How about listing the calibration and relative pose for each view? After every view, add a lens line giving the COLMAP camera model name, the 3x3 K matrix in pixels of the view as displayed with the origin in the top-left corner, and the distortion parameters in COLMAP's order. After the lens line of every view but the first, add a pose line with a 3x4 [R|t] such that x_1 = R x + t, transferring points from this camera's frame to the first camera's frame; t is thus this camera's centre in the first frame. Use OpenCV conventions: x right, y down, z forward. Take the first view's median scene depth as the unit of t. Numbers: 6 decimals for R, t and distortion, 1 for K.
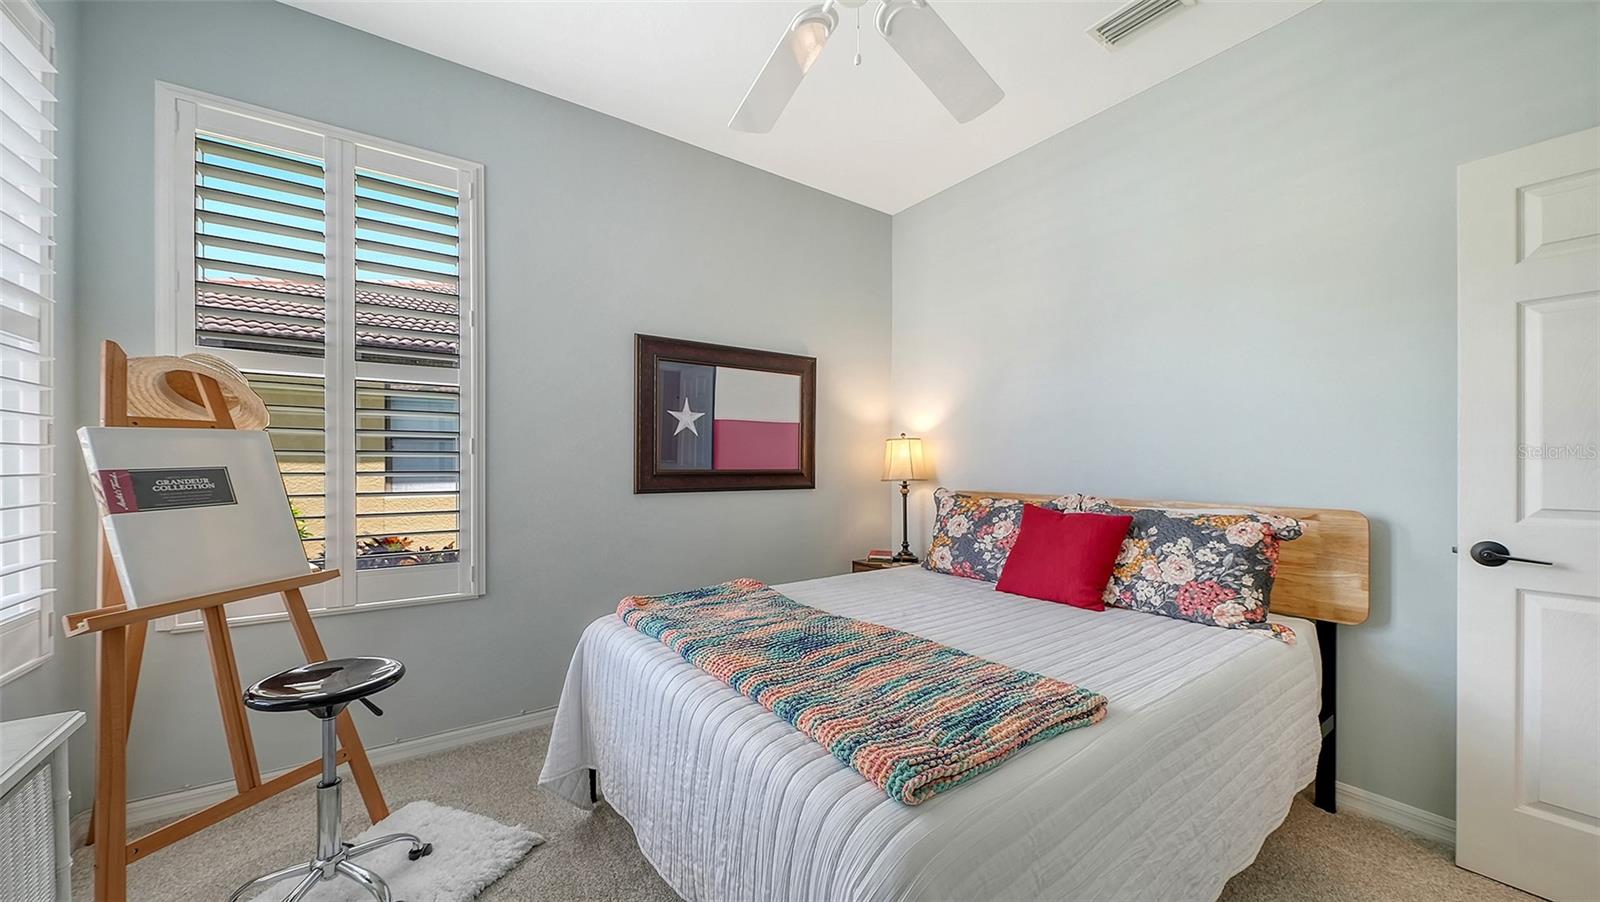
lens RADIAL K [[567.1, 0, 830.5], [0, 567.1, 454.6], [0, 0, 1]] dist [0.002031, -0.001253]
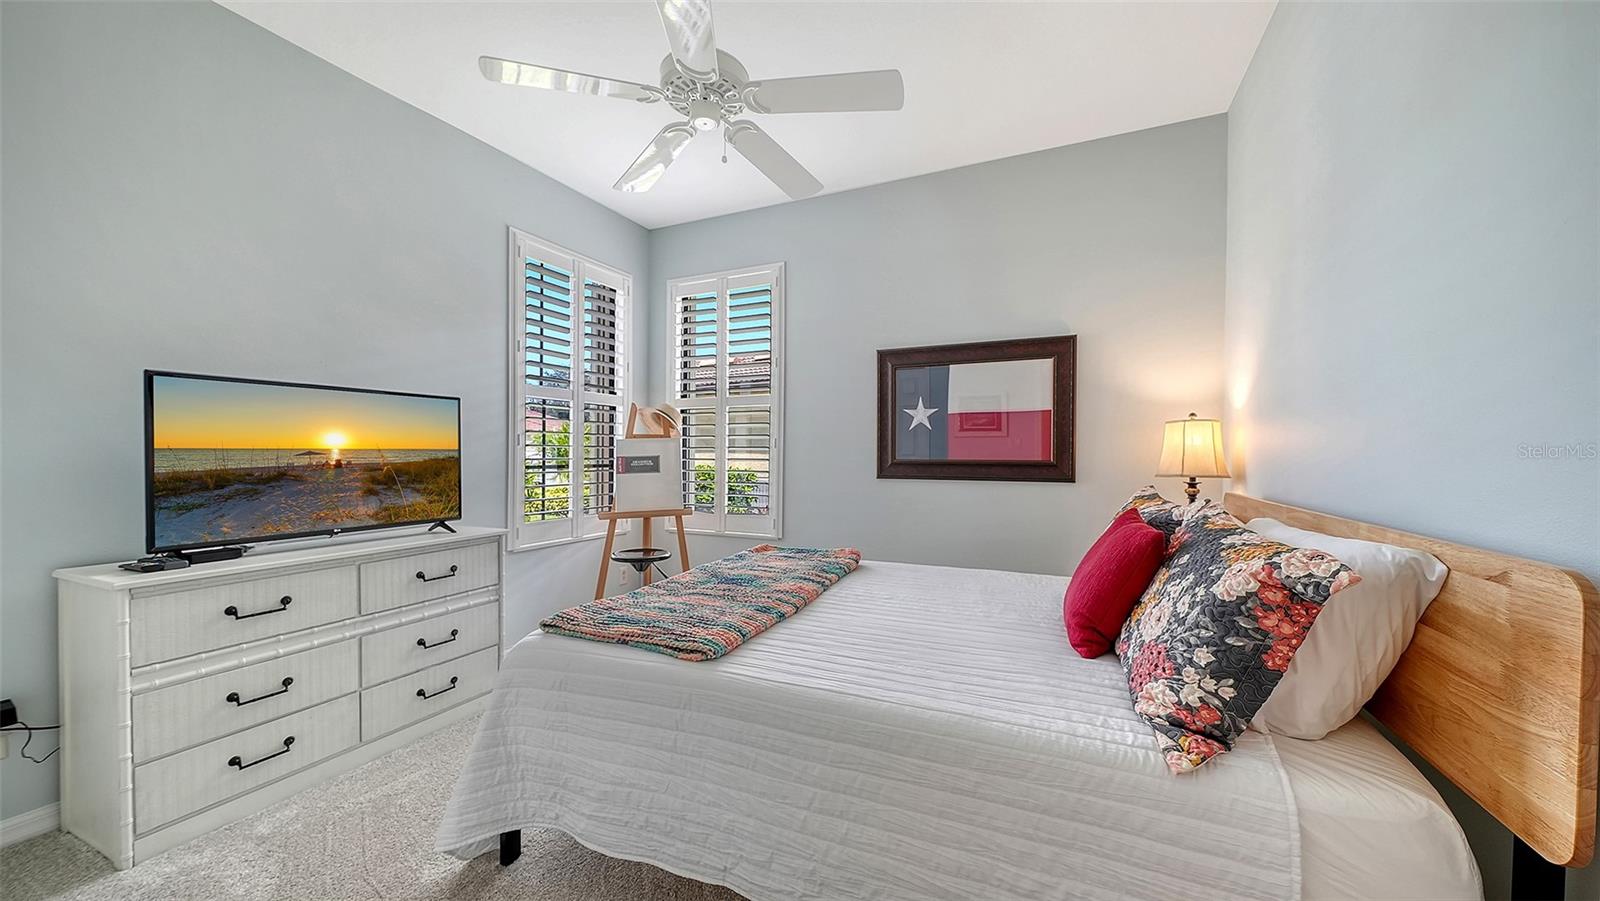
lens RADIAL K [[569.0, 0, 811.7], [0, 569.0, 450.3], [0, 0, 1]] dist [-0.006090, 0.000258]
pose [[0.496961, -0.008838, -0.867728, 0.810538], [0.012620, 0.999916, -0.002956, 0.011109], [0.867681, -0.009482, 0.497031, 0.304057]]
